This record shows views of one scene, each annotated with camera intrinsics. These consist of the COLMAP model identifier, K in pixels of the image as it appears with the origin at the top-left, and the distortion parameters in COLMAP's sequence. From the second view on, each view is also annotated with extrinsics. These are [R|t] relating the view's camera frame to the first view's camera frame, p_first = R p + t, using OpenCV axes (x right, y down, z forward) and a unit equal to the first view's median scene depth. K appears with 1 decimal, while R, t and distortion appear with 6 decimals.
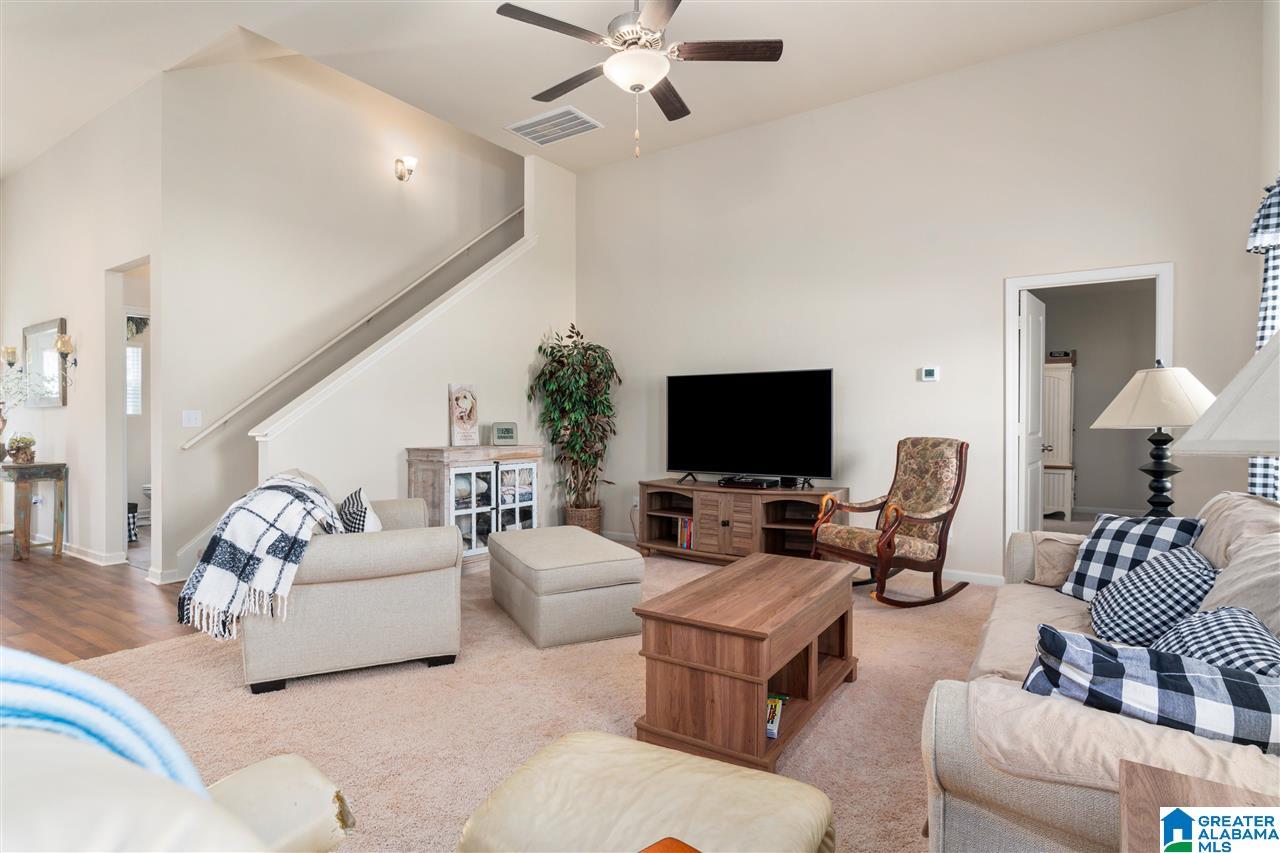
lens RADIAL K [[666.3, 0, 631.4], [0, 666.3, 426.3], [0, 0, 1]] dist [-0.002682, -0.000084]
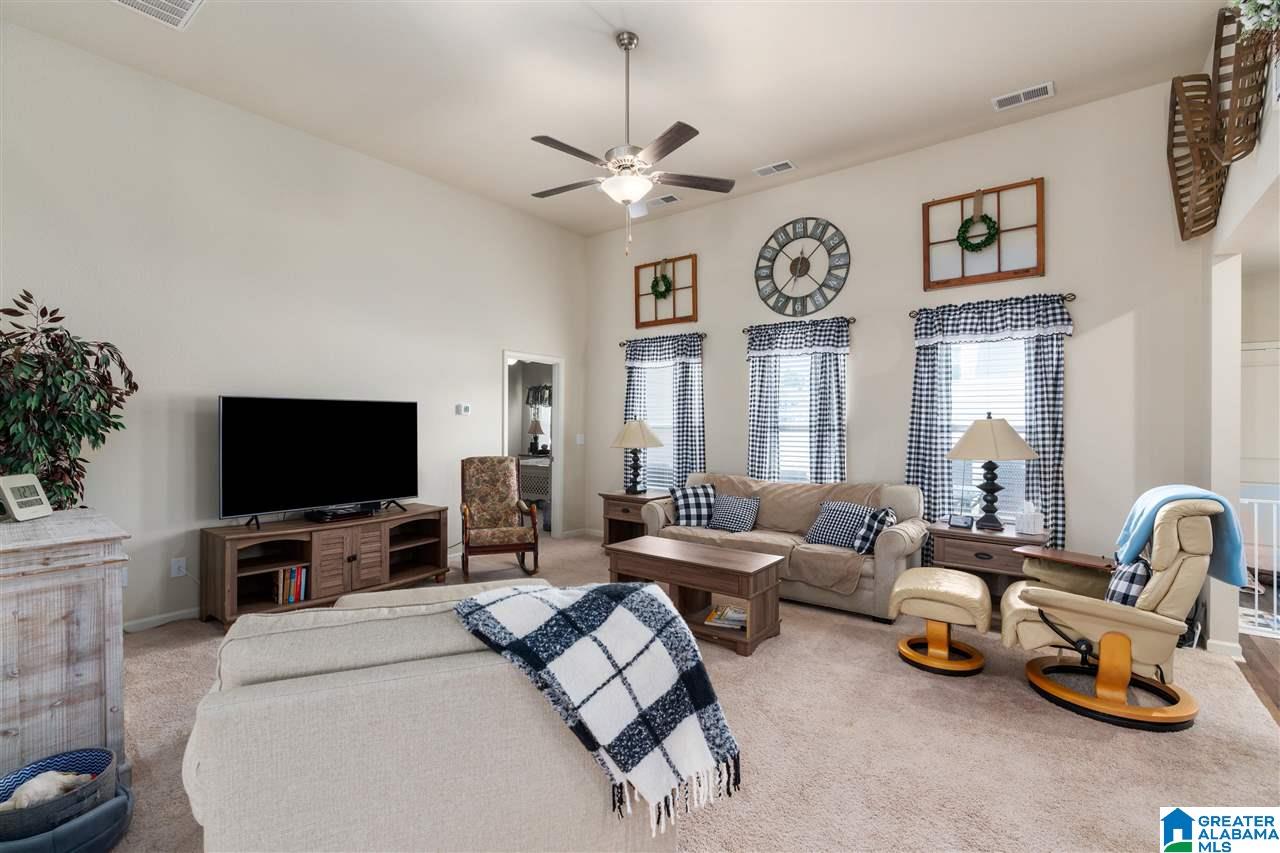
lens RADIAL K [[575.3, 0, 633.3], [0, 575.3, 424.4], [0, 0, 1]] dist [-0.001805, 0.000013]
pose [[0.063848, -0.004916, 0.997948, -0.677388], [0.004478, 0.999979, 0.004640, -0.050147], [-0.997950, 0.004173, 0.063869, 0.562203]]
